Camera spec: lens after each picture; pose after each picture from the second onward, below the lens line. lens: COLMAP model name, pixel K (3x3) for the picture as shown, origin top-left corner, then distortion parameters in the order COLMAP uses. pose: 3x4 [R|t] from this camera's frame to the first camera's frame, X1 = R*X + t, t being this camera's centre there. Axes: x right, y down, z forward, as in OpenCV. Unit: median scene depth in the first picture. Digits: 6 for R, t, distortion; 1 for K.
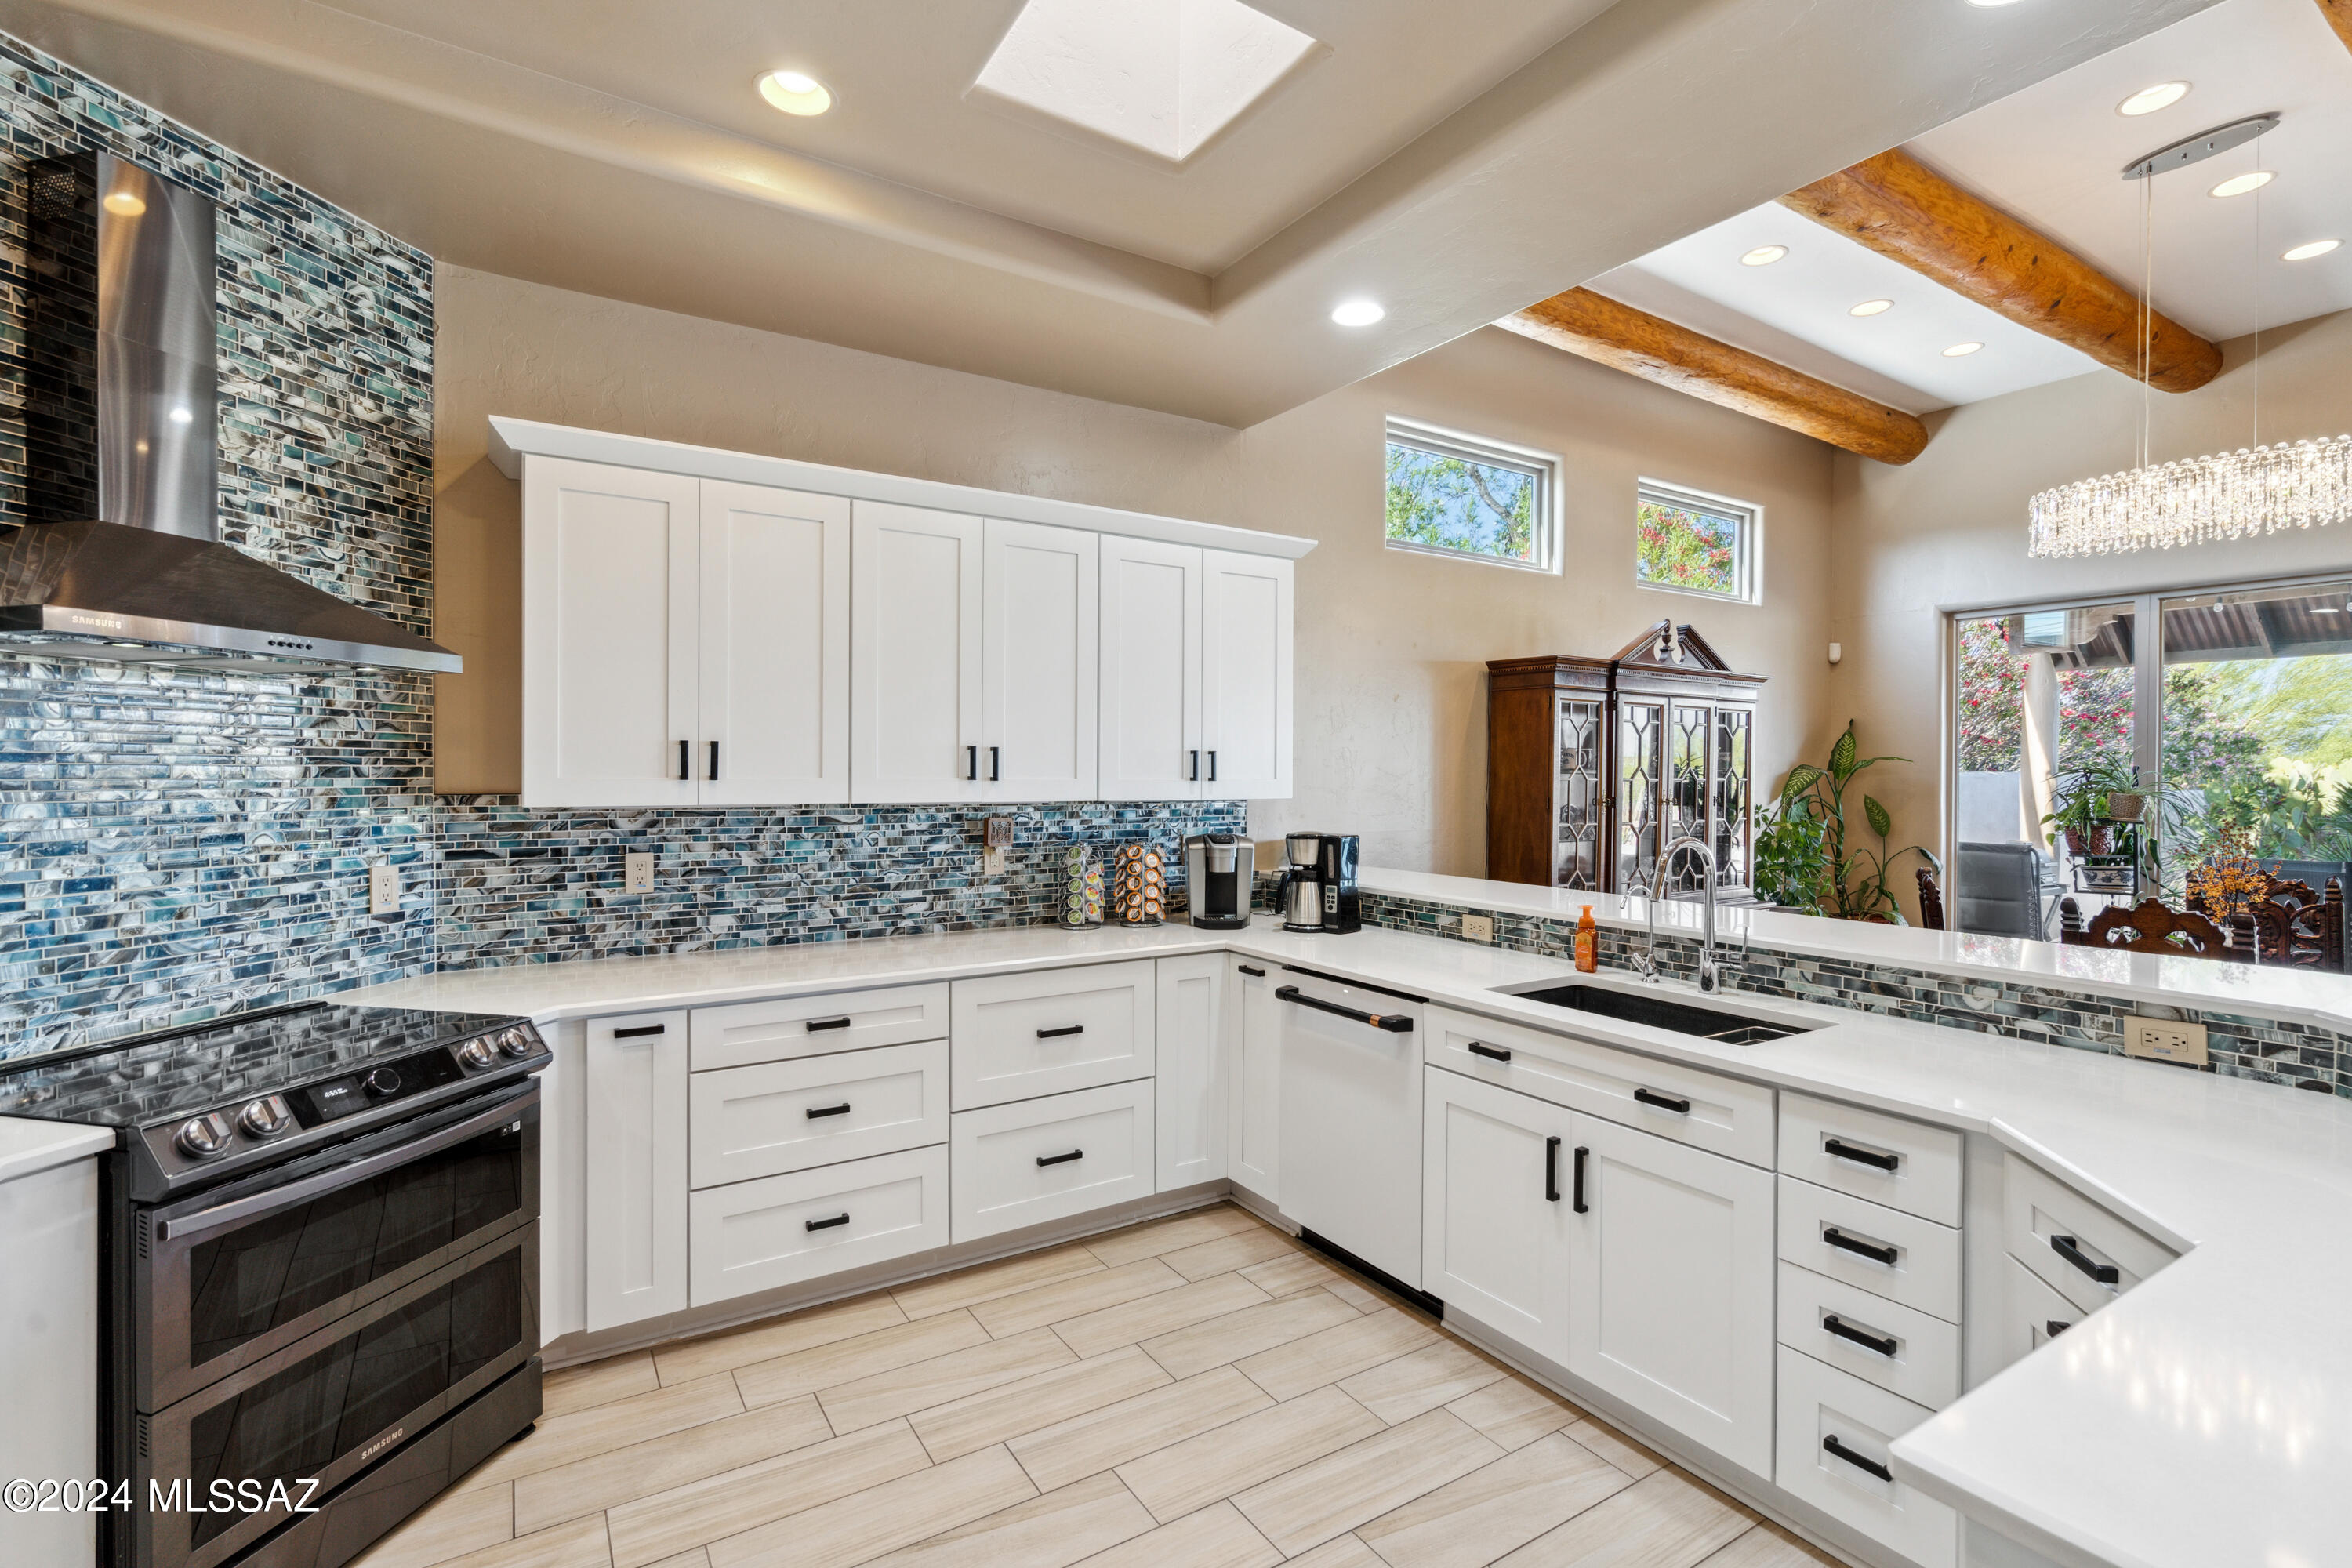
lens RADIAL K [[1078.2, 0, 1186.4], [0, 1078.2, 780.4], [0, 0, 1]] dist [-0.002800, 0.000550]
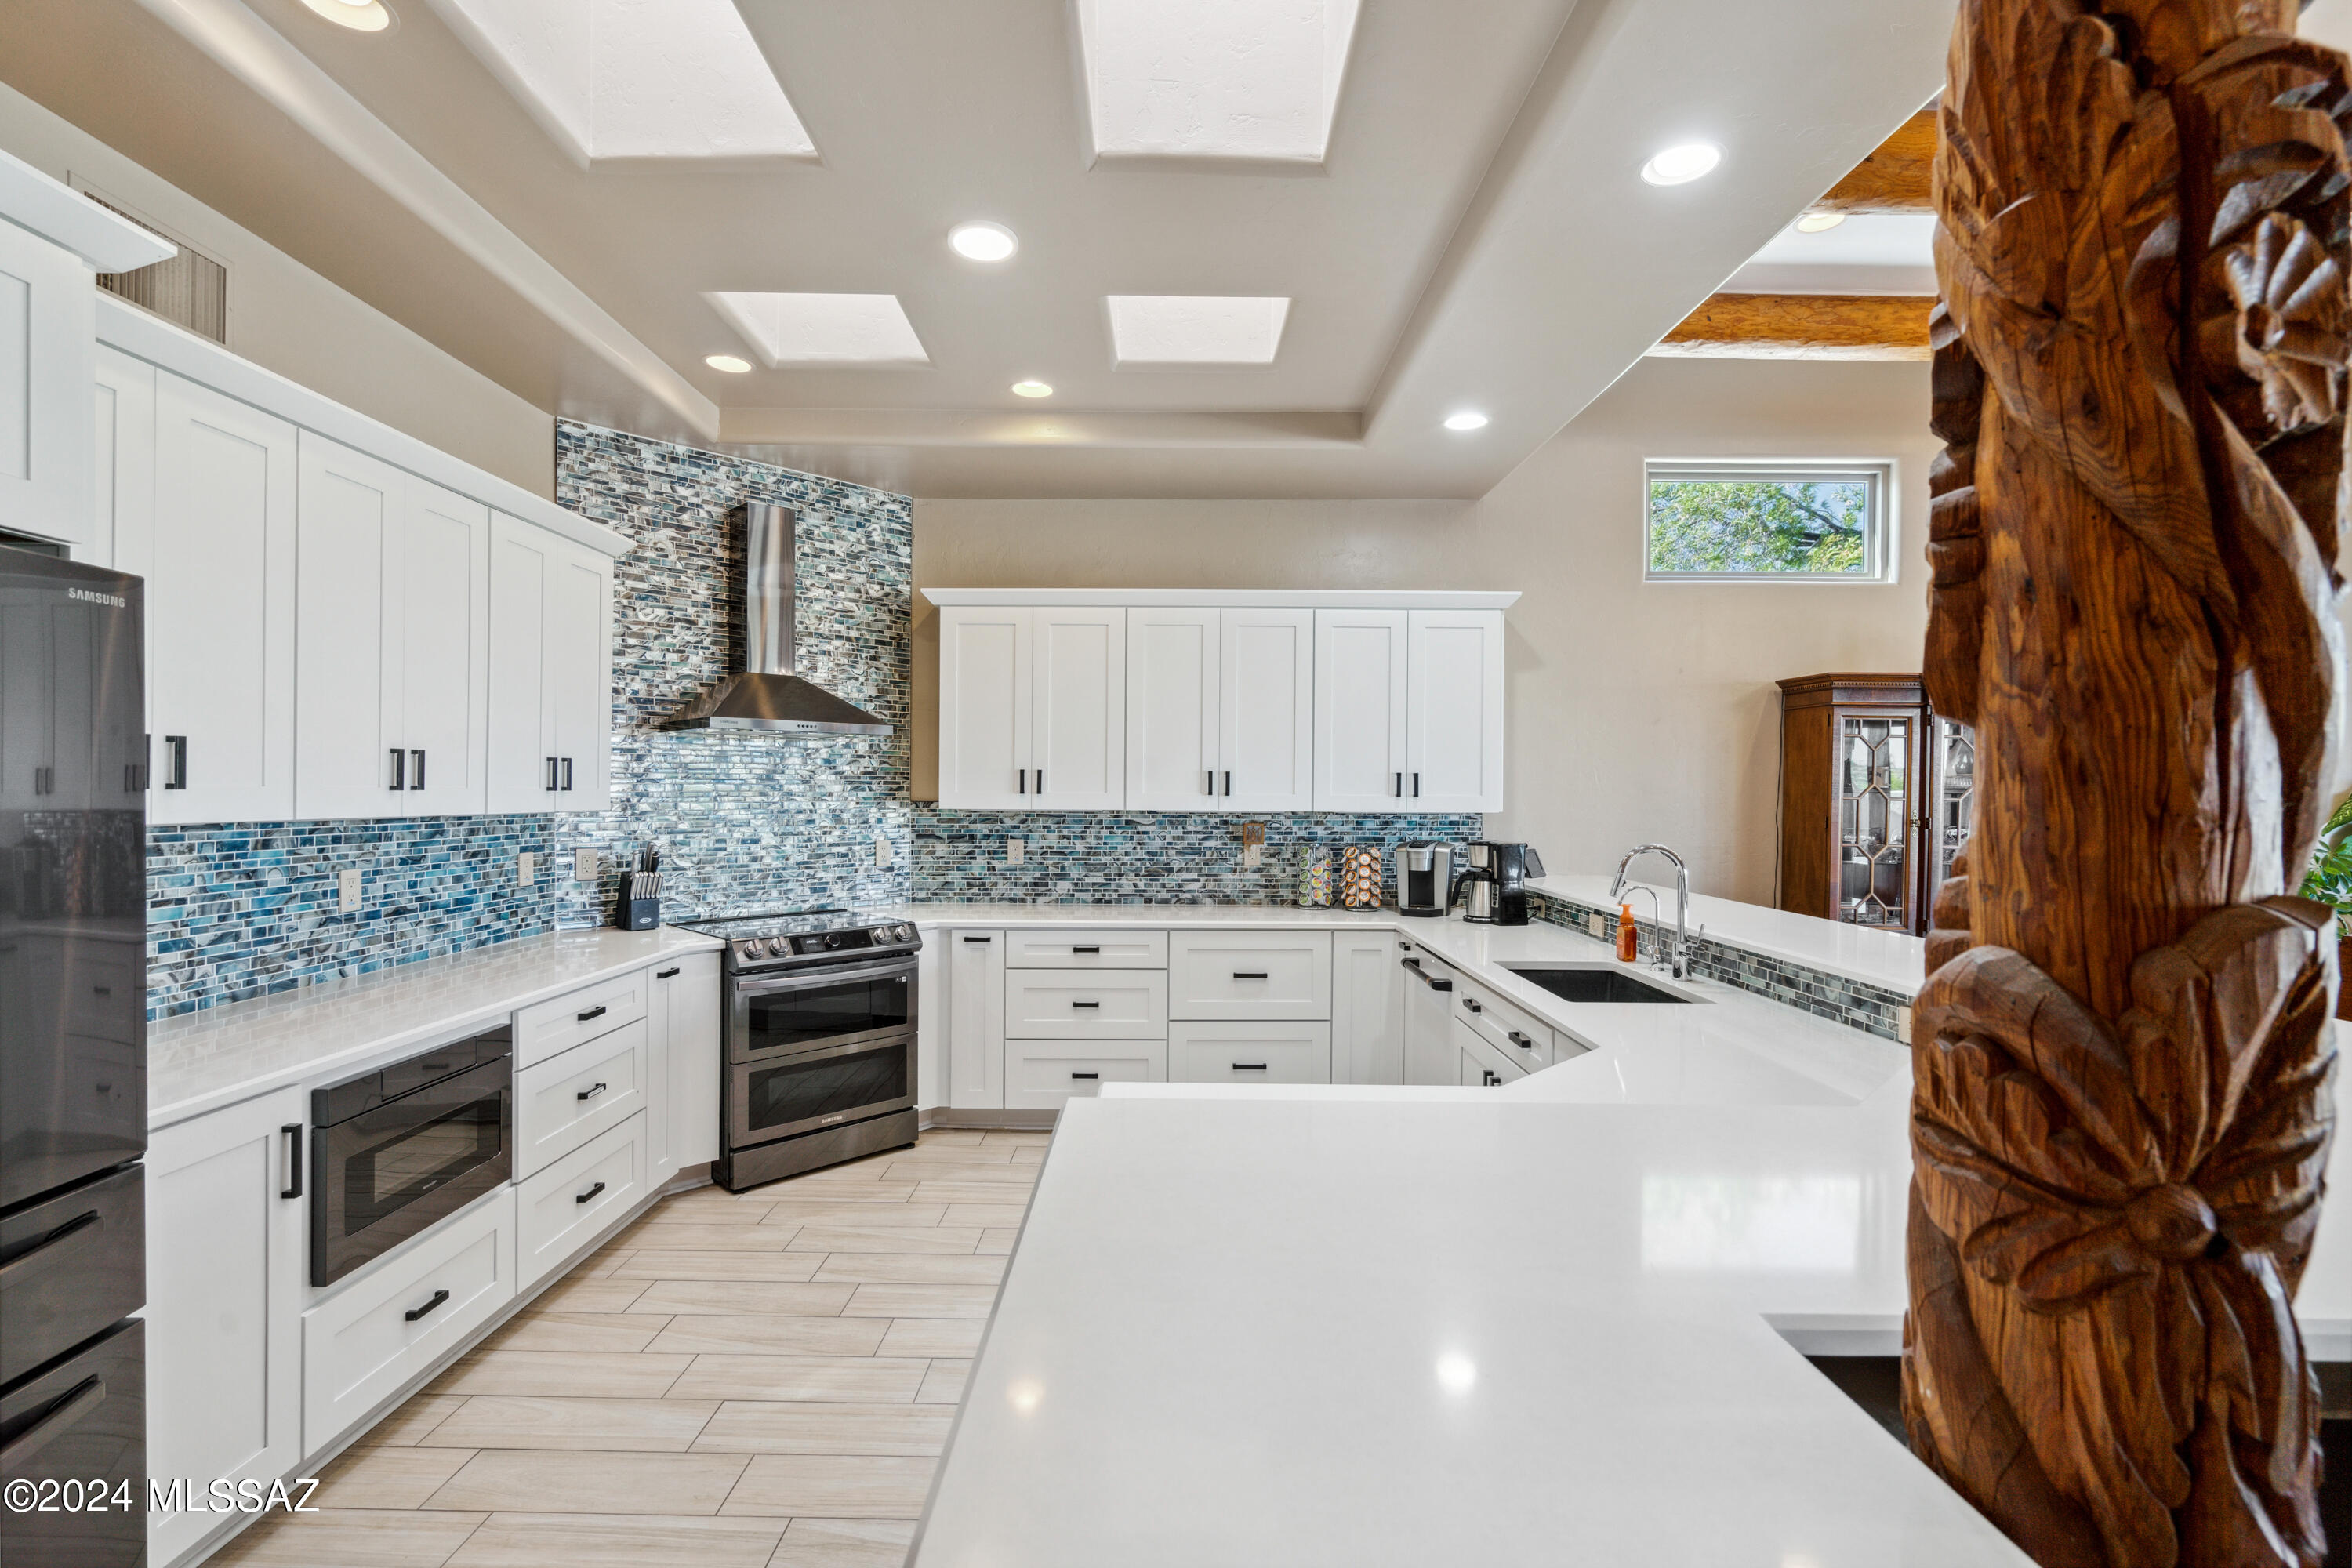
lens RADIAL K [[1063.4, 0, 1167.3], [0, 1063.4, 794.8], [0, 0, 1]] dist [-0.008470, 0.000443]
pose [[0.844181, 0.003667, -0.536046, 0.569084], [-0.006701, 0.999971, -0.003711, 0.005625], [0.536017, 0.006725, 0.844180, -0.235107]]
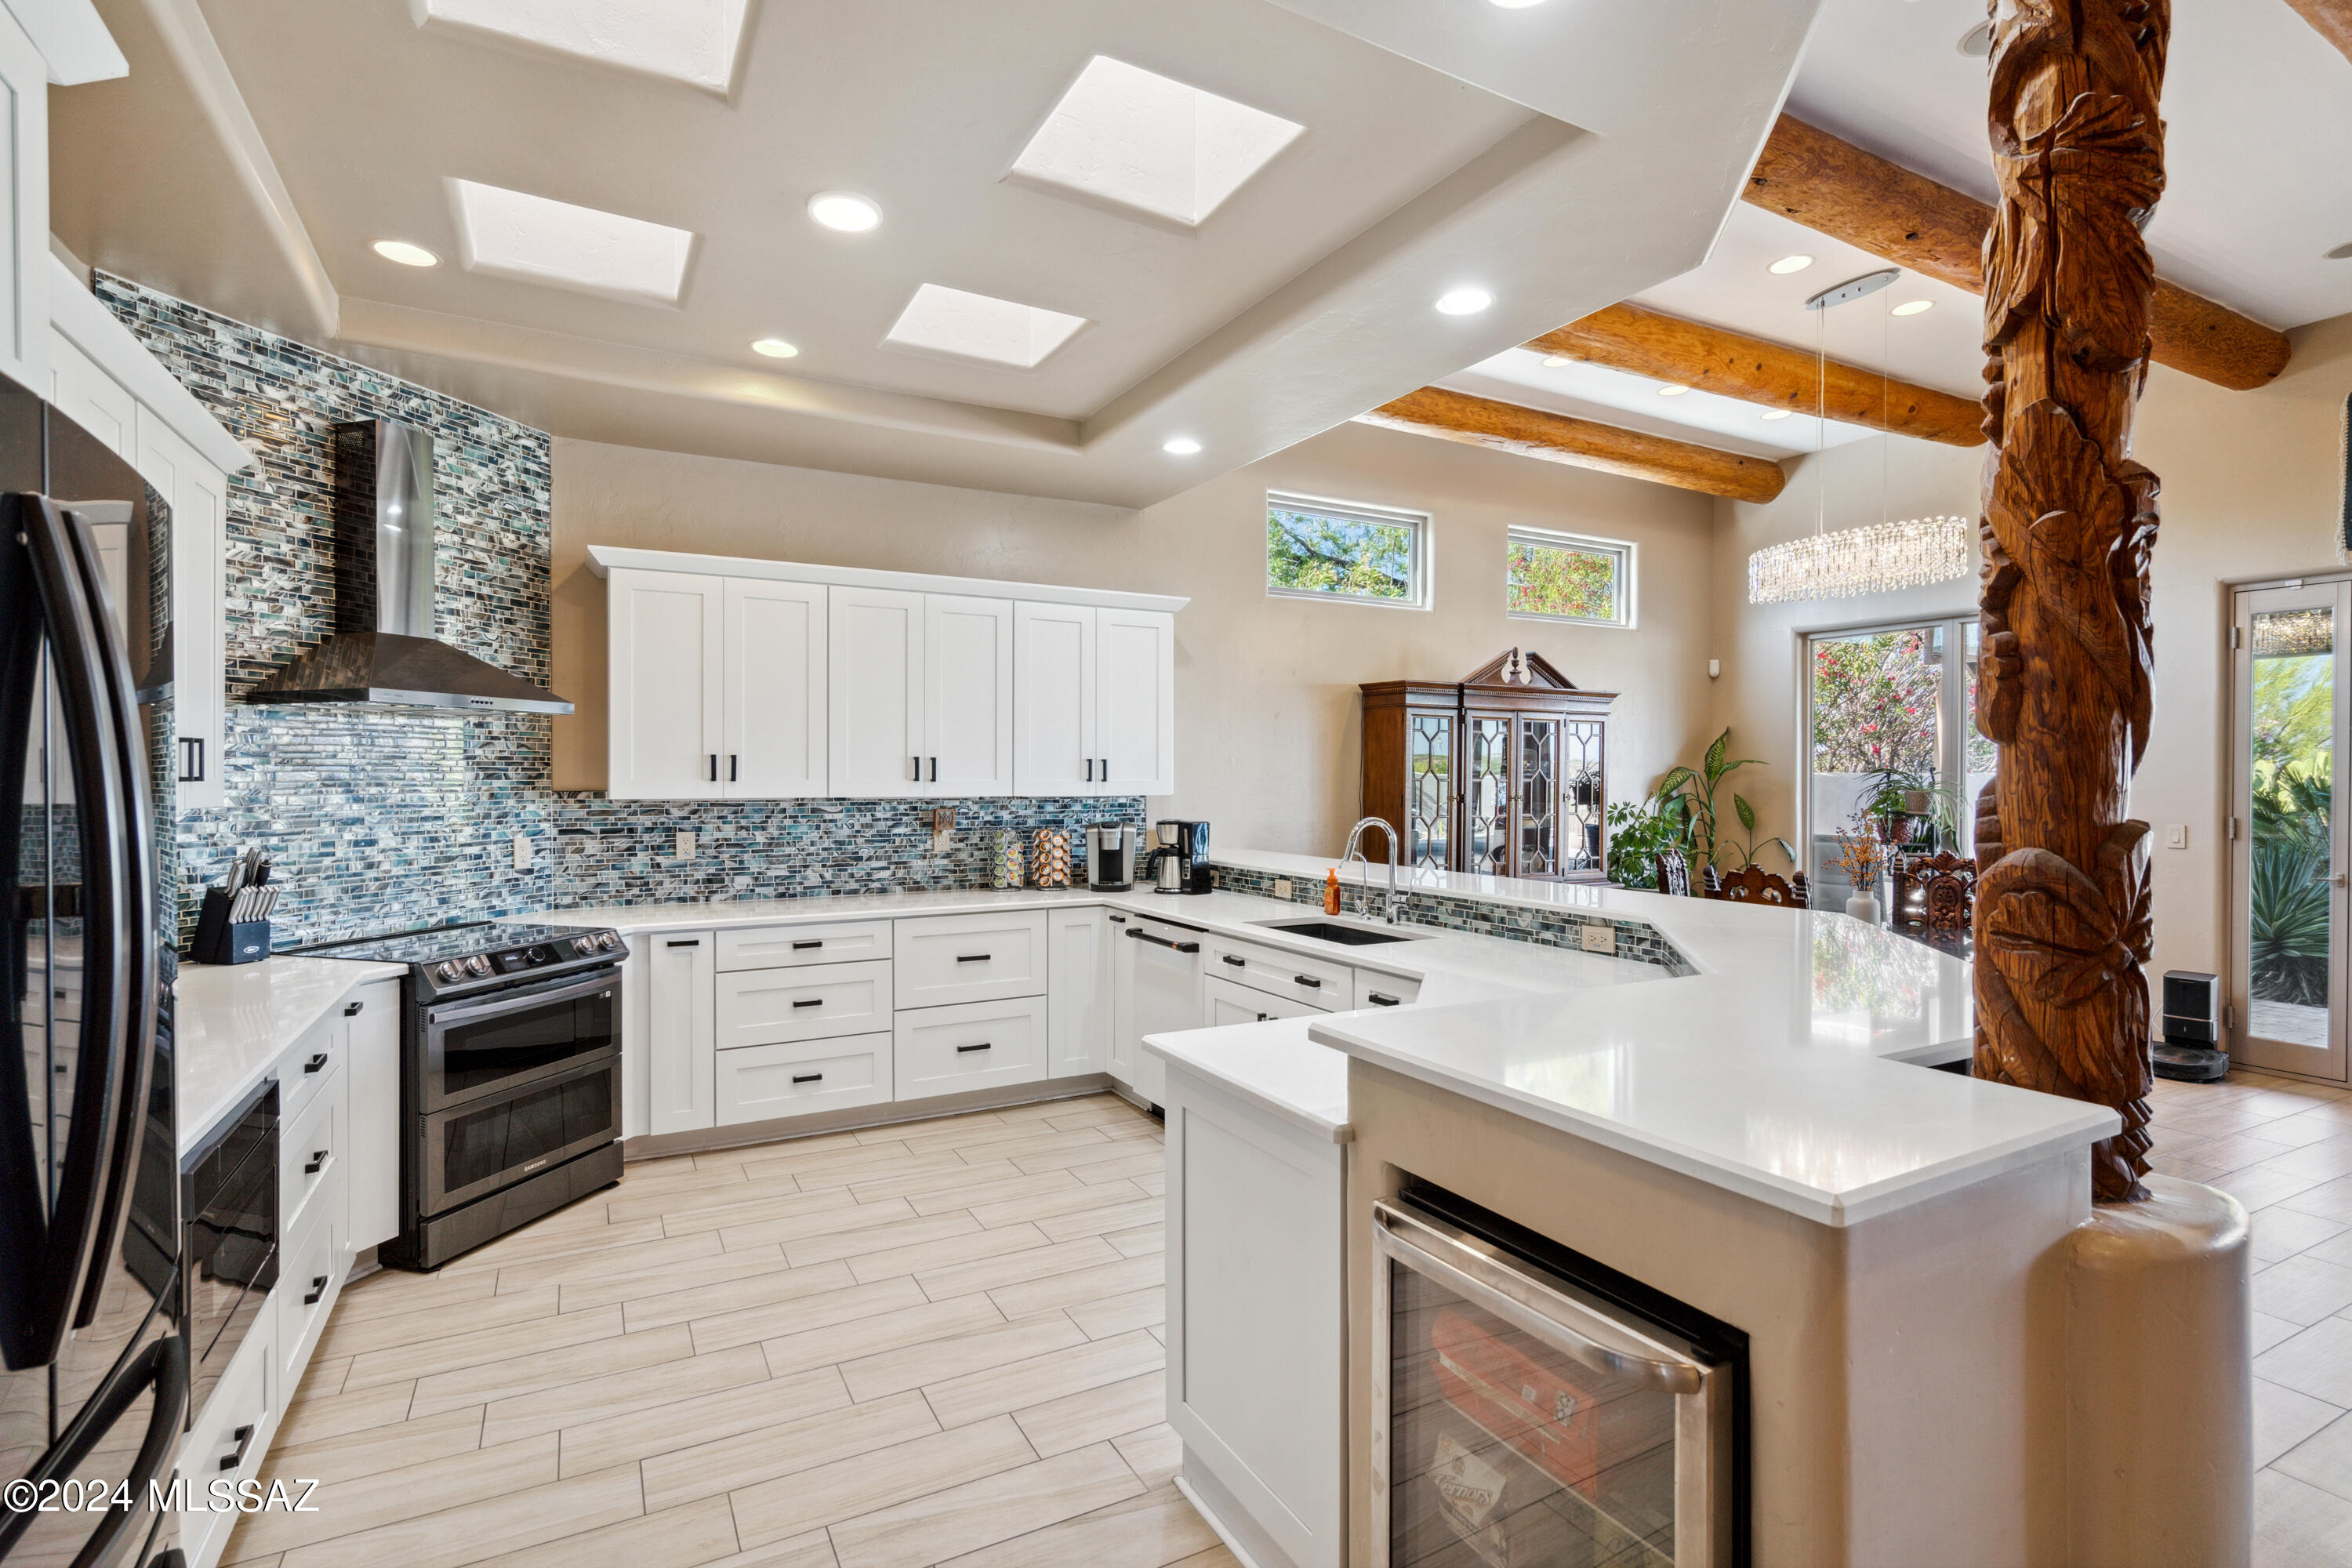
lens RADIAL K [[1103.8, 0, 1176.0], [0, 1103.8, 784.0], [0, 0, 1]] dist [0.000907, 0.000373]
pose [[0.997866, -0.002686, -0.065242, 0.262759], [0.002667, 0.999996, -0.000378, 0.005644], [0.065242, 0.000203, 0.997869, -0.465535]]
